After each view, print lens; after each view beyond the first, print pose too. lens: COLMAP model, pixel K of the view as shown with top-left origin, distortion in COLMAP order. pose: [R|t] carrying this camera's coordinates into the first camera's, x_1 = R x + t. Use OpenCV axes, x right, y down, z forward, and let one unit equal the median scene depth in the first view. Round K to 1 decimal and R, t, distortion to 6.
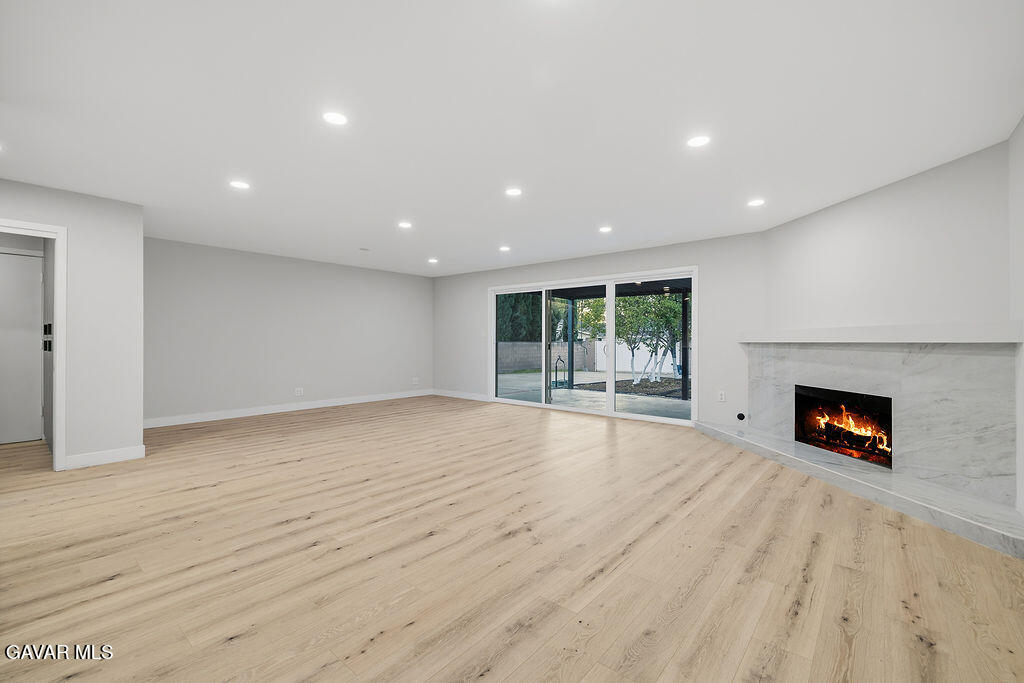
lens RADIAL K [[436.2, 0, 495.0], [0, 436.2, 337.9], [0, 0, 1]] dist [-0.001761, 0.001766]
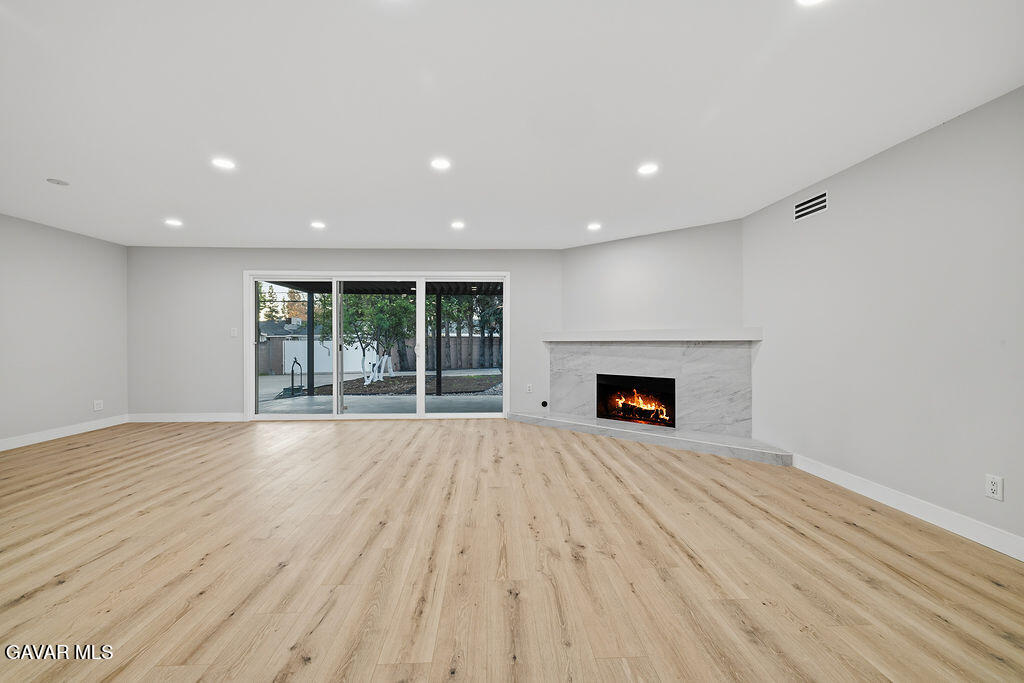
lens RADIAL K [[436.2, 0, 503.8], [0, 436.2, 341.2], [0, 0, 1]] dist [-0.001761, 0.001766]
pose [[0.724370, -0.006066, 0.689385, -0.522730], [-0.000274, 0.999959, 0.009086, -0.000135], [-0.689412, -0.006770, 0.724338, 0.352075]]
